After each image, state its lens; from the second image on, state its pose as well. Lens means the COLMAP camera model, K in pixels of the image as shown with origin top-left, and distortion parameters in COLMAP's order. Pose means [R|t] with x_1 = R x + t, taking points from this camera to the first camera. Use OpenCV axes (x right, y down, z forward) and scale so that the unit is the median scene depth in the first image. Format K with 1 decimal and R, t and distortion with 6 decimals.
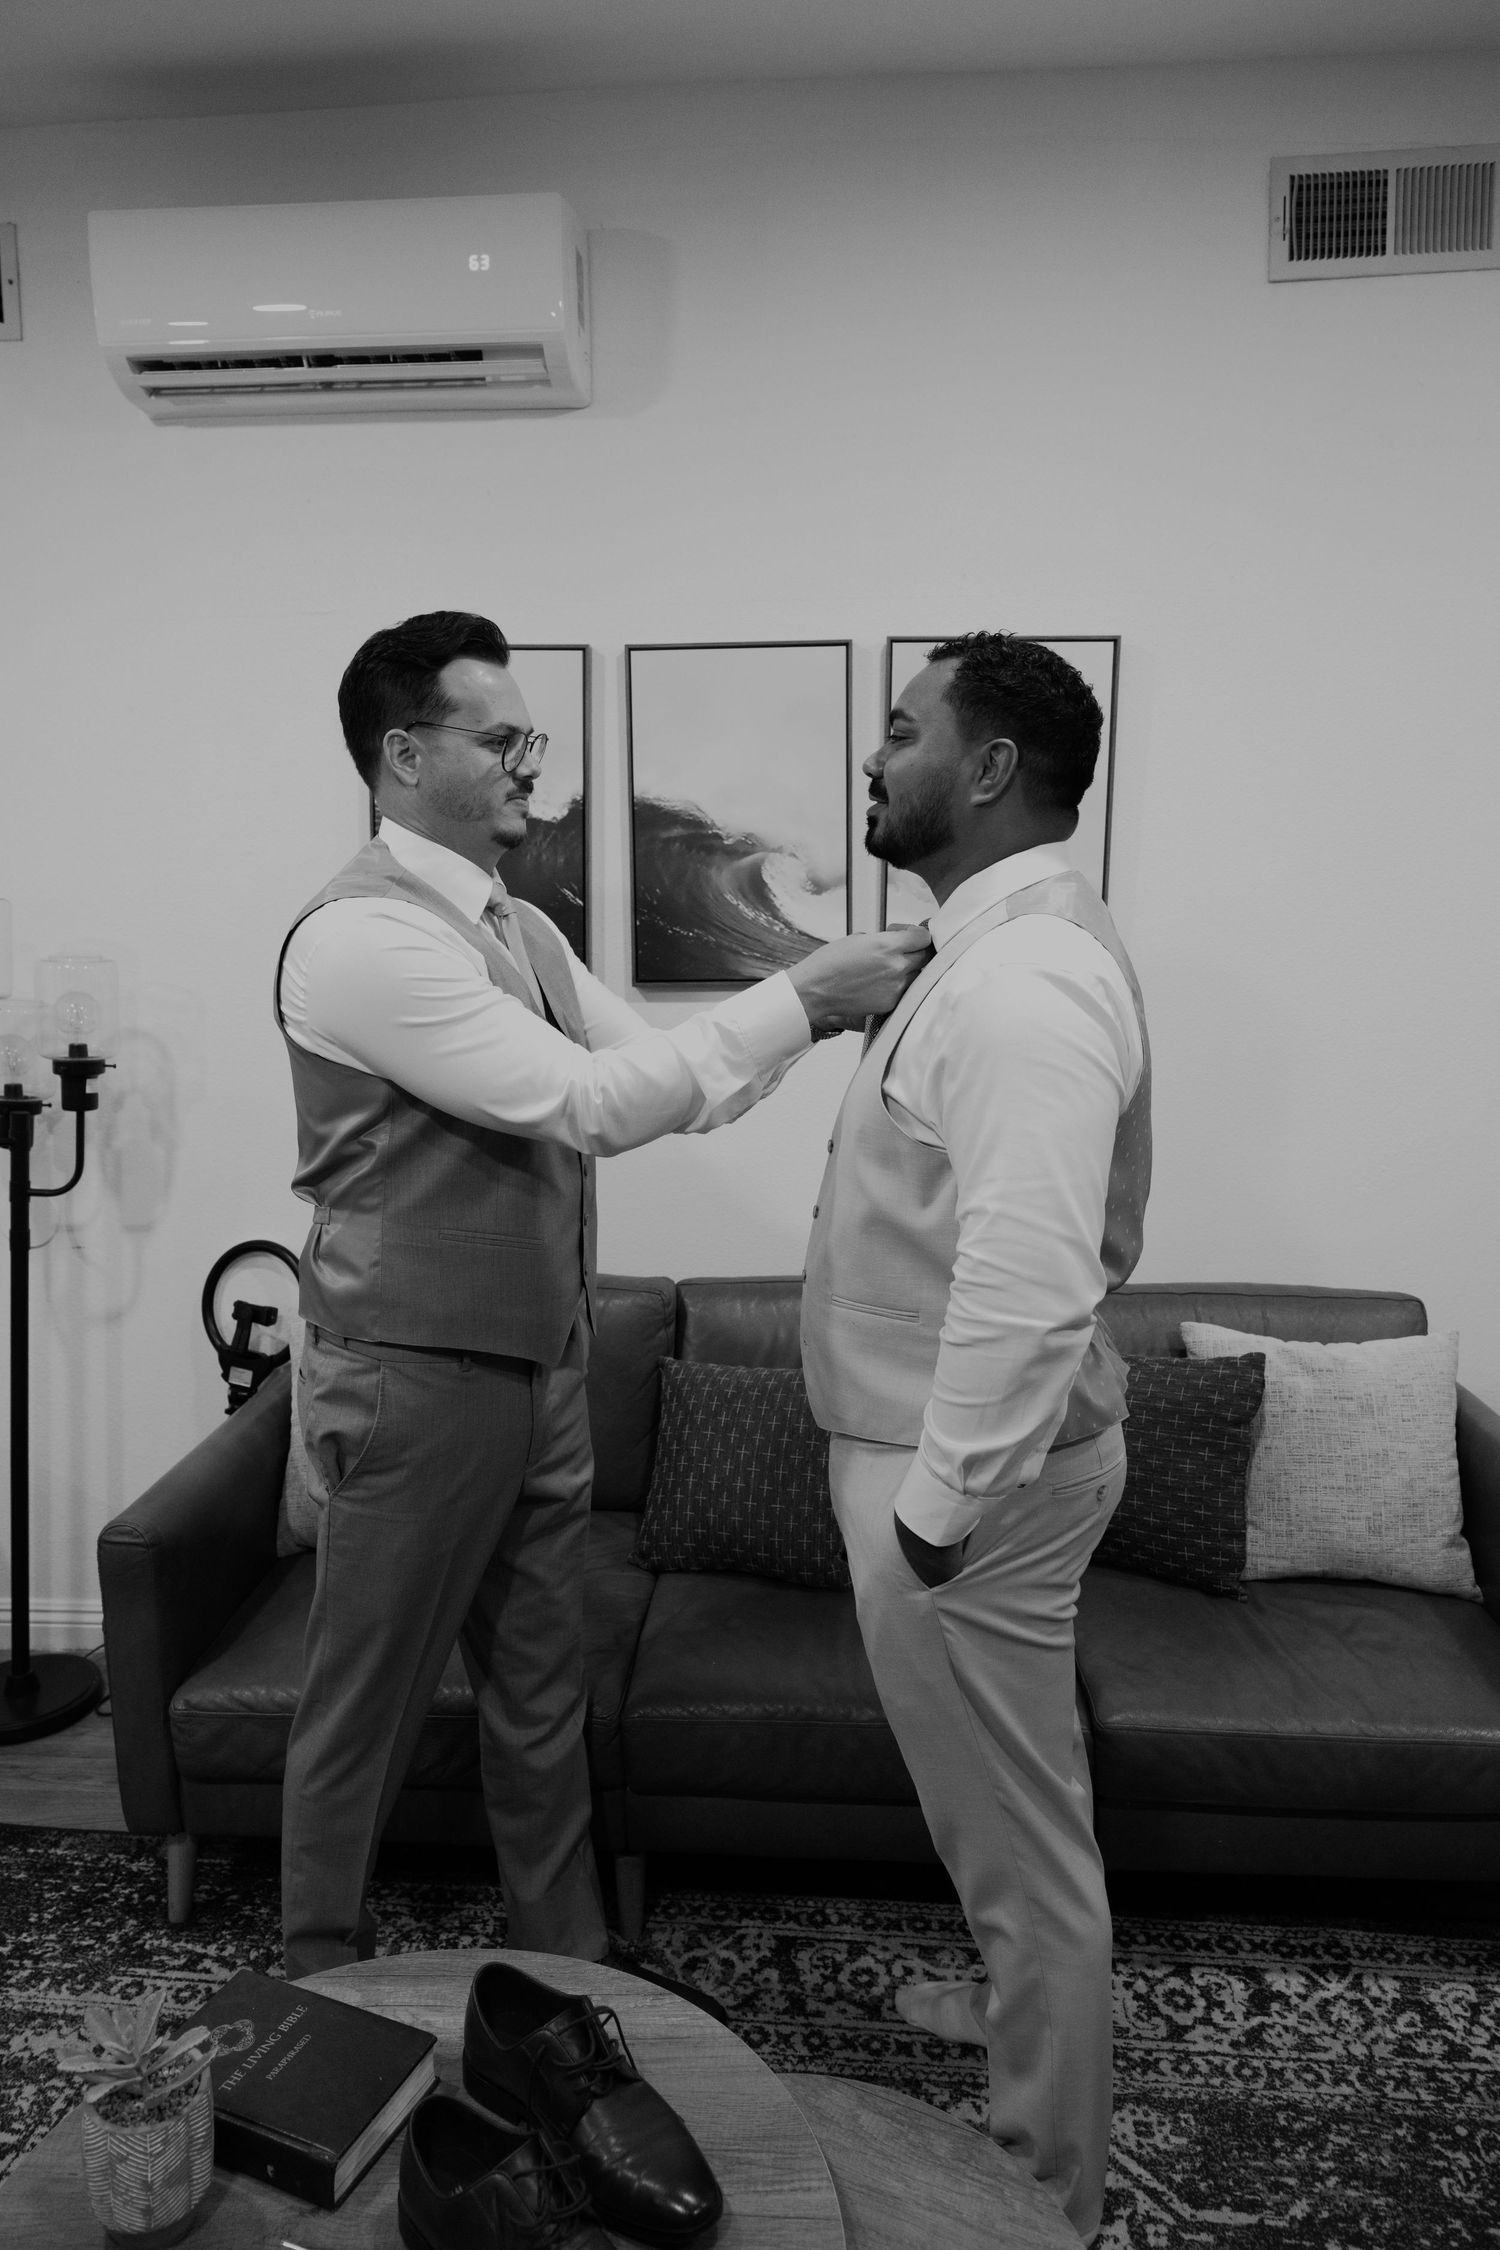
lens RADIAL K [[1432.0, 0, 750.0], [0, 1432.0, 1125.0], [0, 0, 1]] dist [-0.000155, 0.000018]
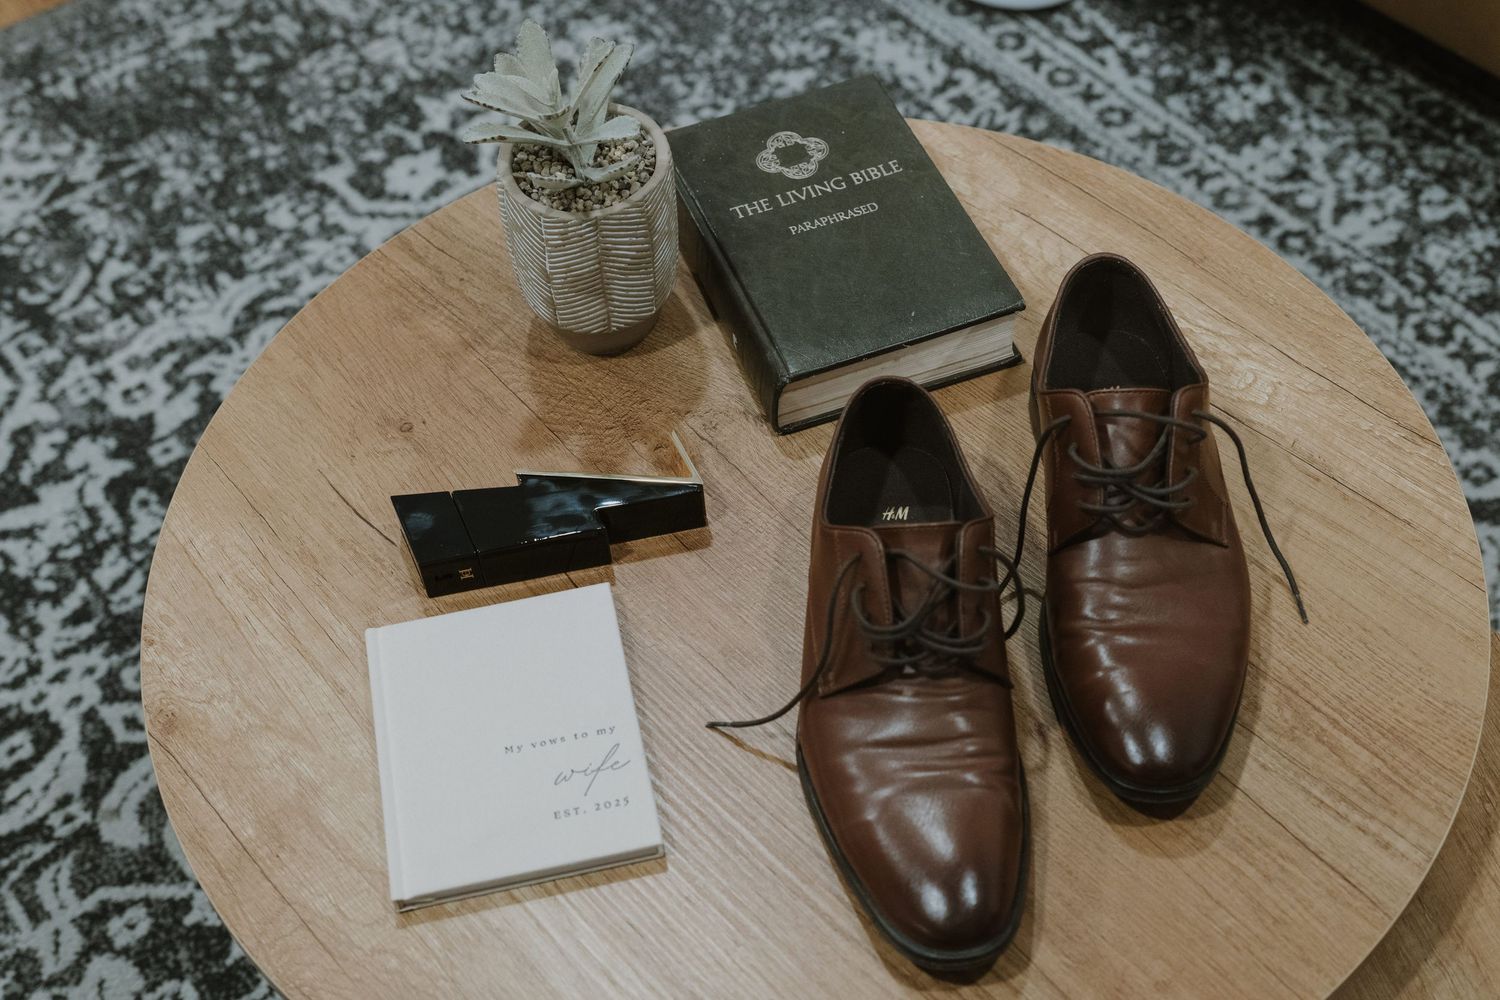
lens RADIAL K [[1924.1, 0, 750.0], [0, 1924.1, 500.0], [0, 0, 1]] dist [-0.007208, -0.008848]
pose [[0.685517, 0.537335, -0.491262, 0.121827], [-0.048967, 0.707258, 0.705258, 0.104595], [0.726408, -0.459410, 0.511149, 0.383022]]
